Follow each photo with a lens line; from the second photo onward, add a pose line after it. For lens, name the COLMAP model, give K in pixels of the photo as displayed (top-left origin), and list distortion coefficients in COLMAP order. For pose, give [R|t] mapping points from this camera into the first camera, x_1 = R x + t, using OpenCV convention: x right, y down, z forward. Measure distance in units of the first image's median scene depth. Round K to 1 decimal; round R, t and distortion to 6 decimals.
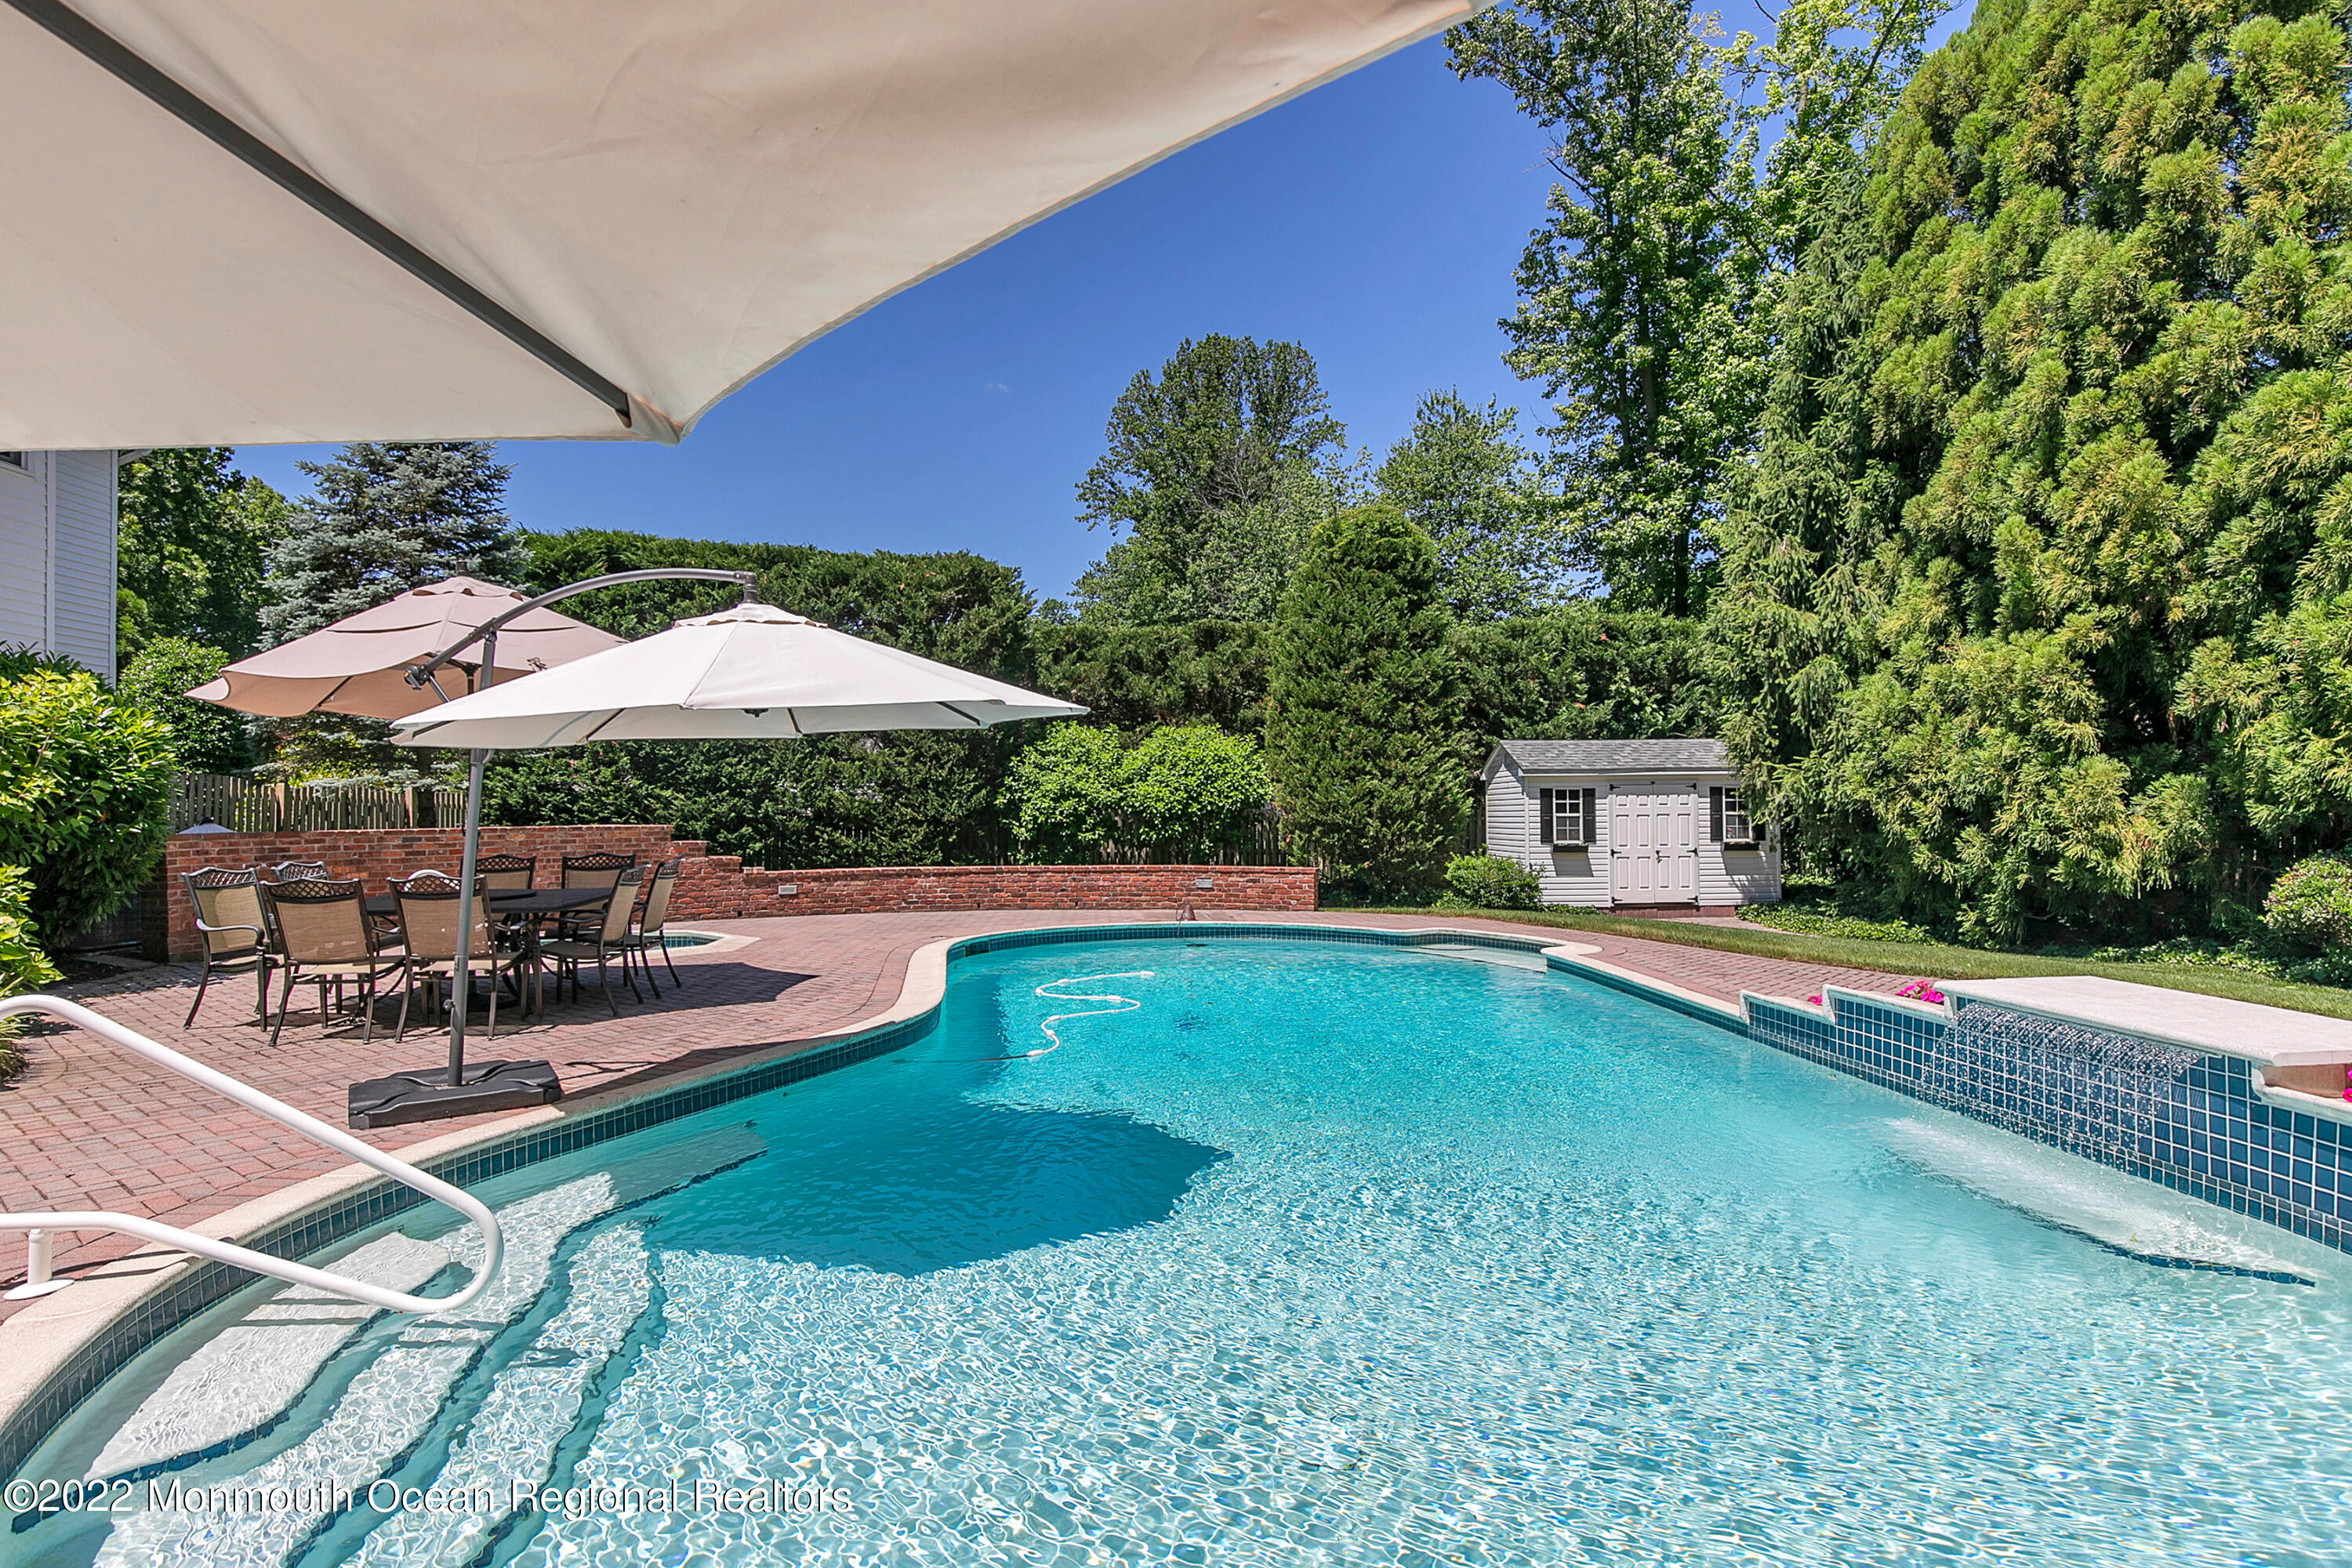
lens RADIAL K [[1224.4, 0, 1184.3], [0, 1224.4, 790.0], [0, 0, 1]] dist [-0.004633, 0.002370]
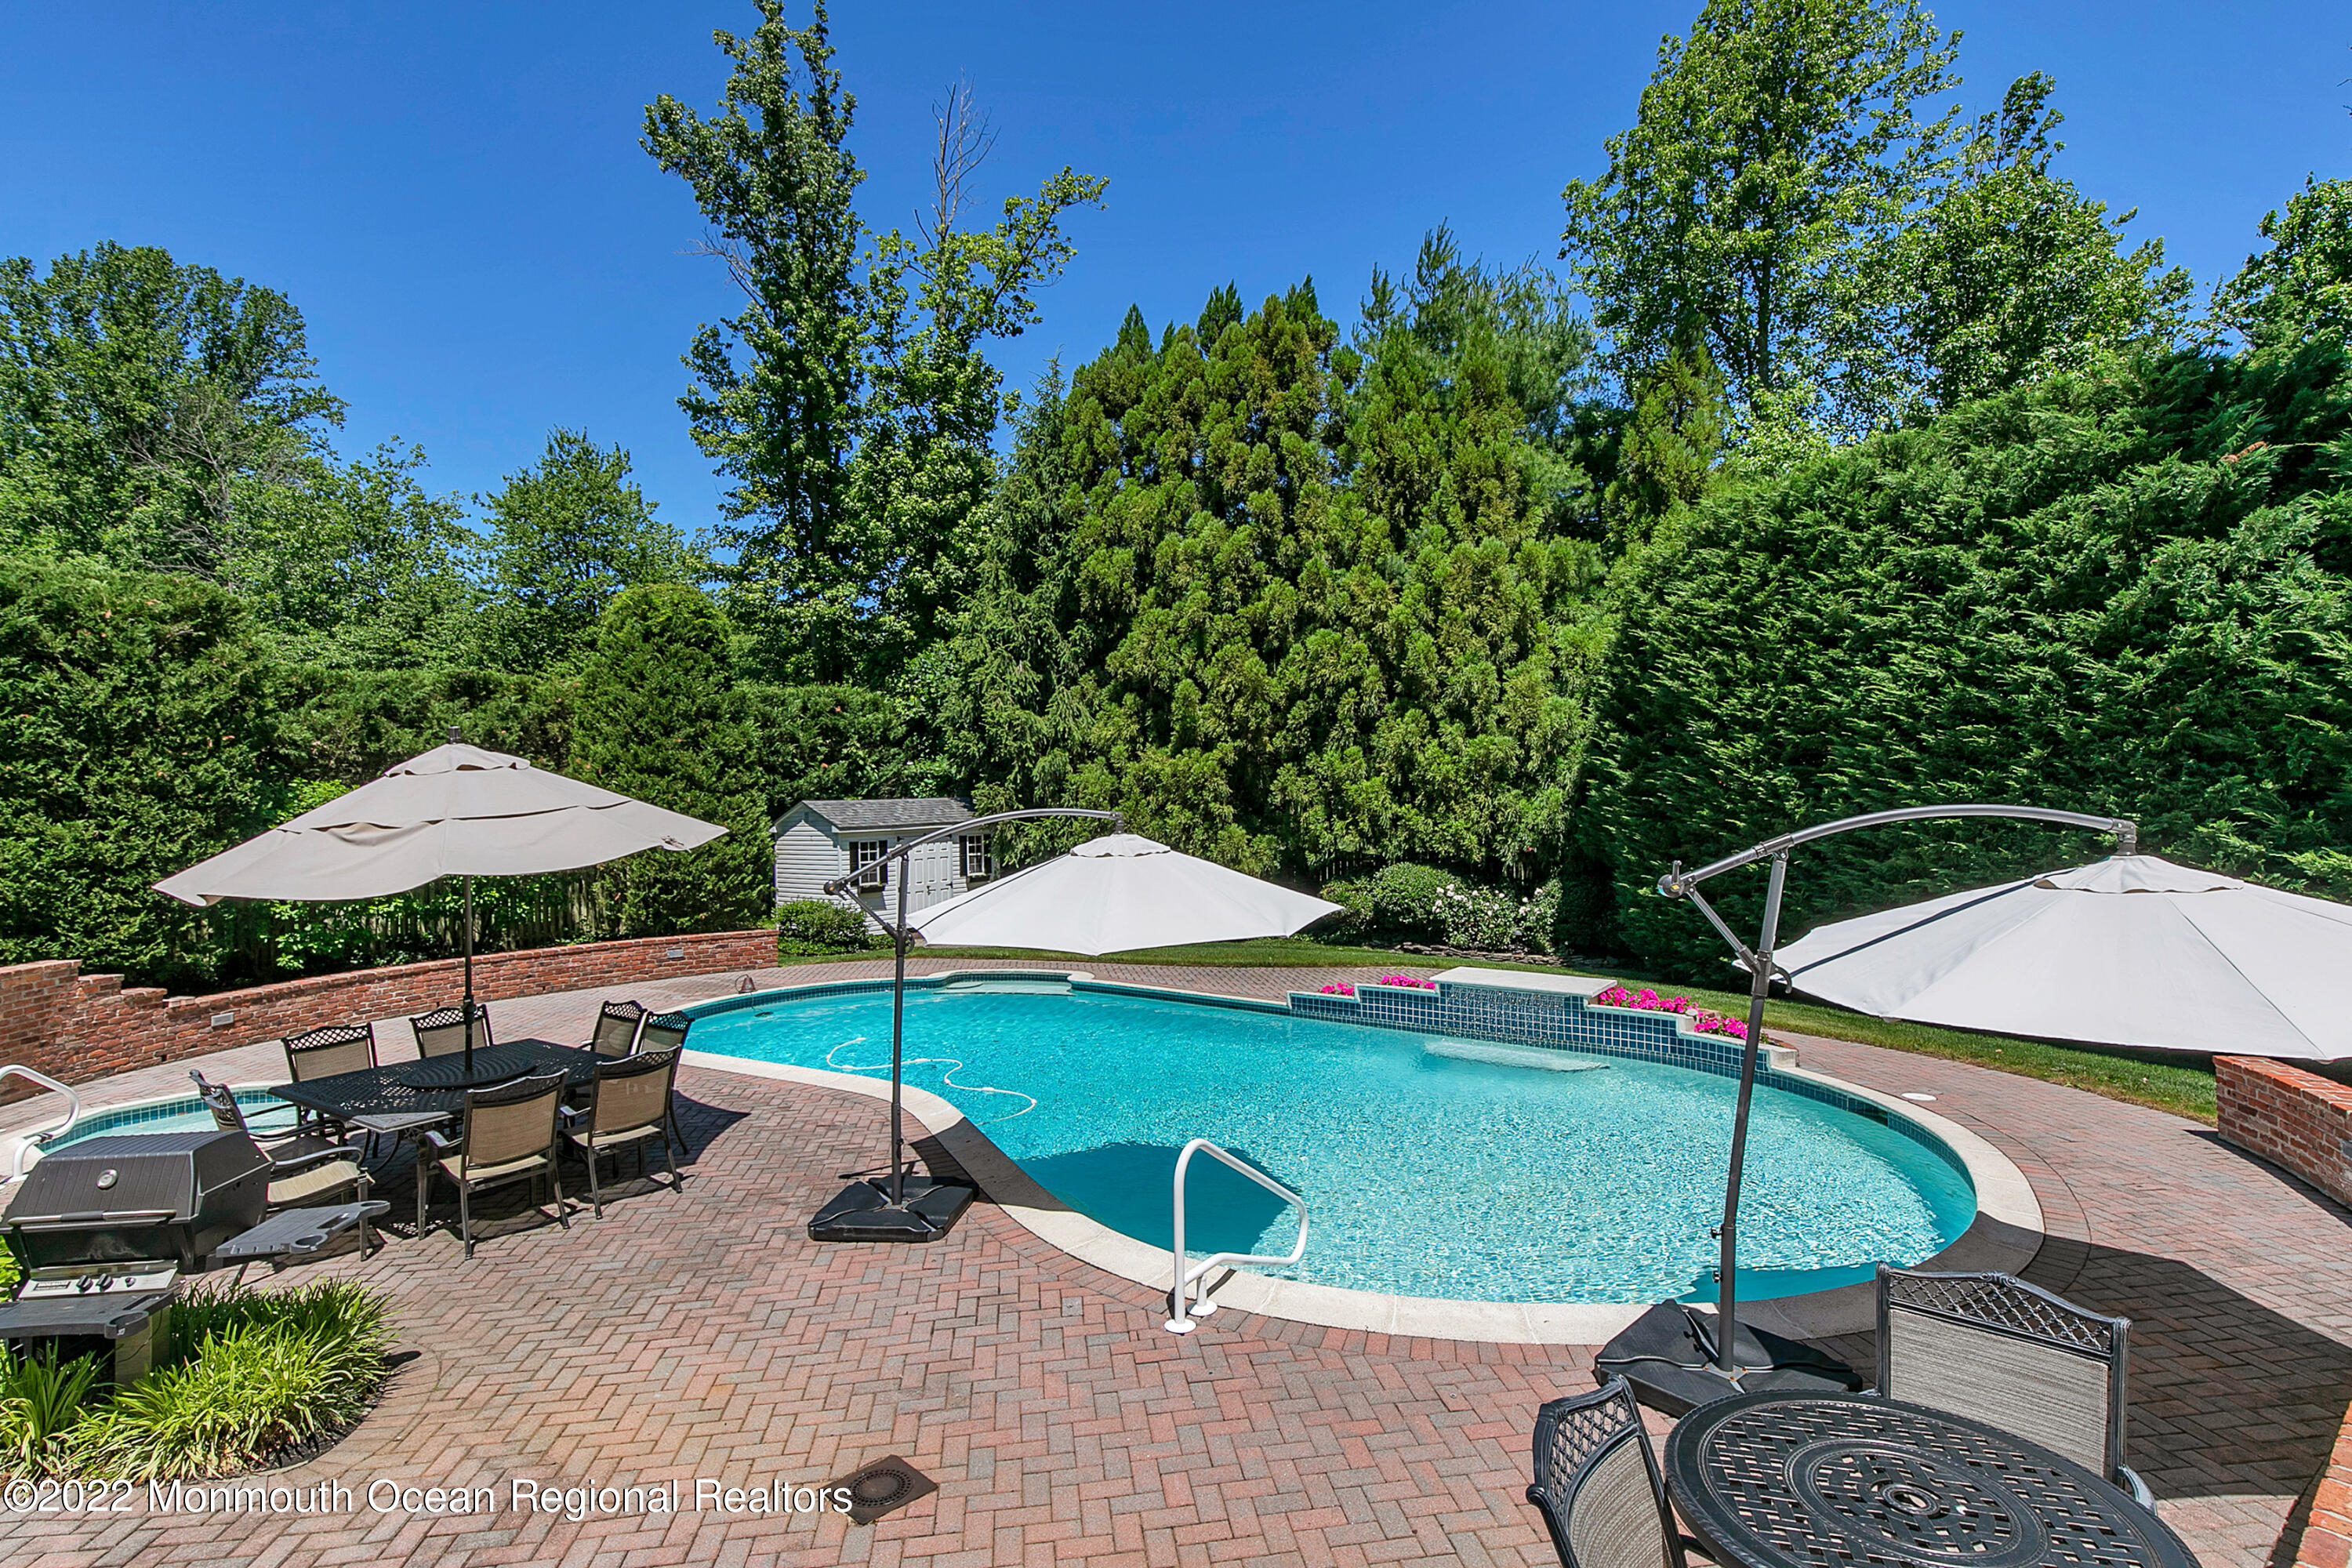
lens RADIAL K [[1143.5, 0, 1174.6], [0, 1143.5, 778.4], [0, 0, 1]] dist [0.017195, -0.002286]
pose [[0.659928, 0.003361, 0.751321, -0.394134], [0.004017, 0.999960, -0.008002, -0.059988], [-0.751318, 0.008299, 0.659888, -0.011658]]
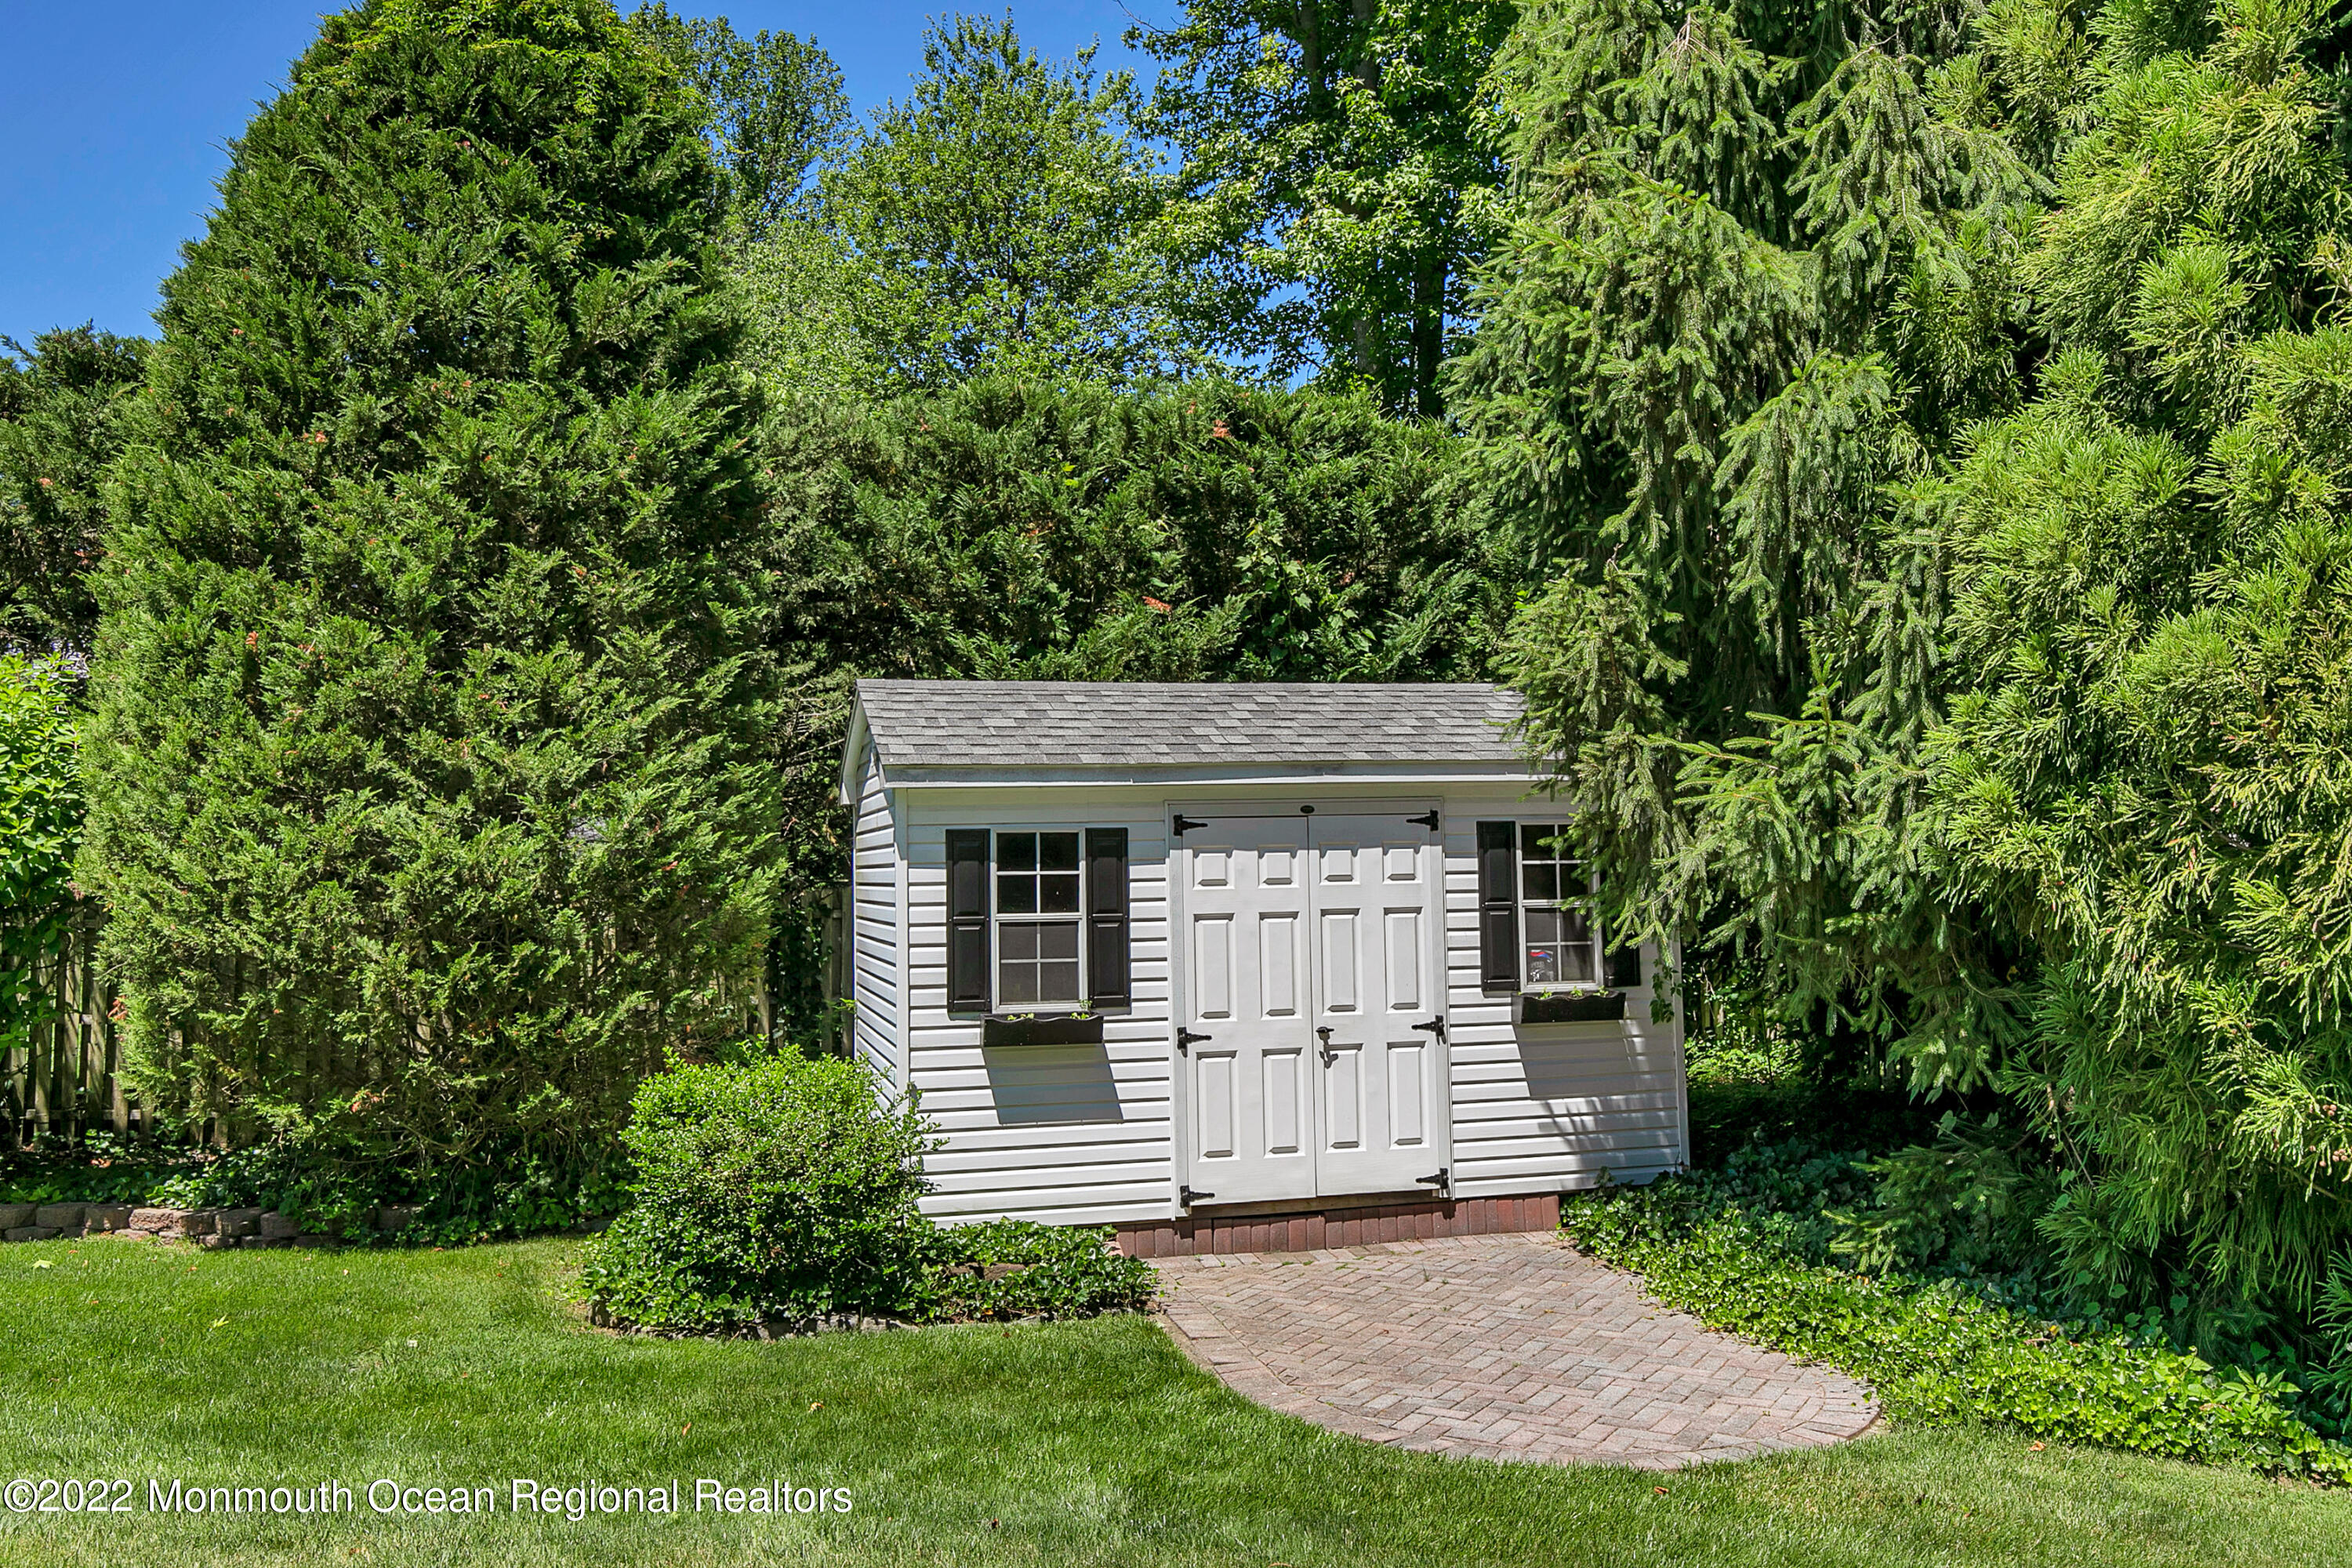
lens RADIAL K [[1897.6, 0, 1180.5], [0, 1897.6, 711.5], [0, 0, 1]] dist [0.012178, -0.000352]
pose [[0.972676, 0.009325, 0.231981, 0.259327], [0.005538, 0.997977, -0.063335, -0.000659], [-0.232102, 0.062889, 0.970656, 0.580973]]
